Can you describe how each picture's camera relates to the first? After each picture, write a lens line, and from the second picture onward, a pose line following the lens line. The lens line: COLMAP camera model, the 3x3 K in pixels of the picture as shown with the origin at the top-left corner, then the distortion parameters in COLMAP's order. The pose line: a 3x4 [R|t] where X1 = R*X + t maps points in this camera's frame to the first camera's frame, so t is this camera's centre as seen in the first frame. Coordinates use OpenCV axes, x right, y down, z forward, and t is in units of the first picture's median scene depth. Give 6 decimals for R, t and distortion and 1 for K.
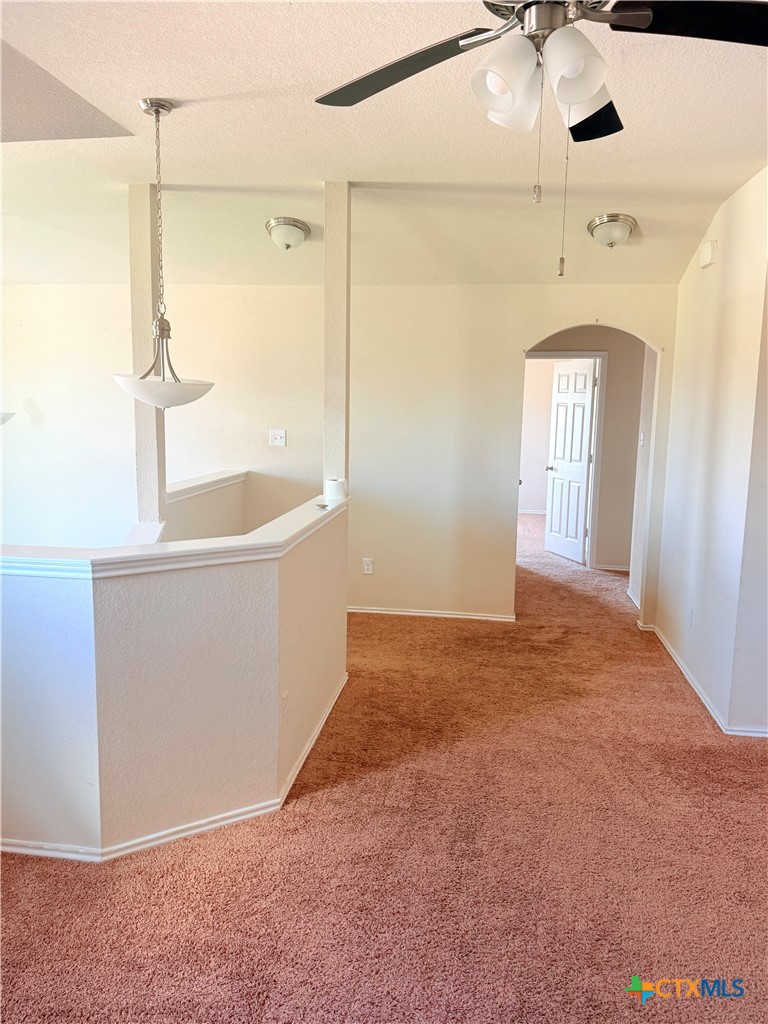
lens RADIAL K [[786.5, 0, 385.0], [0, 786.5, 509.9], [0, 0, 1]] dist [0.063448, -0.014125]
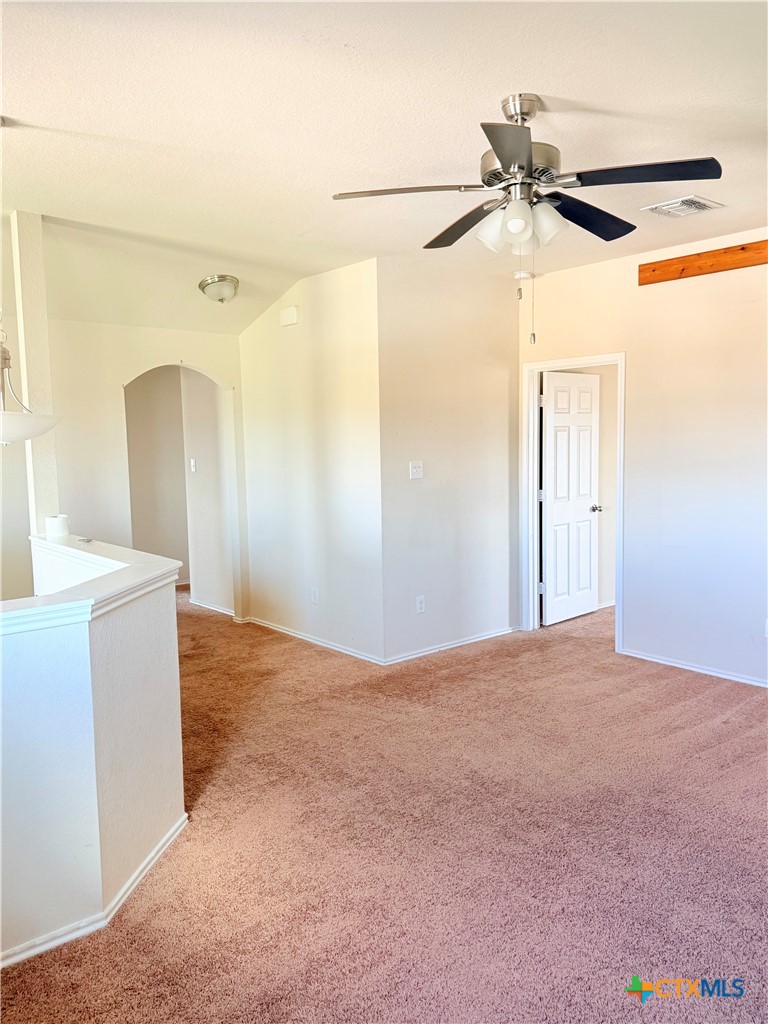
lens RADIAL K [[786.5, 0, 351.5], [0, 786.5, 514.8], [0, 0, 1]] dist [0.063448, -0.014125]
pose [[0.691053, -0.114299, 0.713709, -0.529706], [0.147003, 0.989006, 0.016051, -0.004597], [-0.707697, 0.093825, 0.700258, 0.067300]]
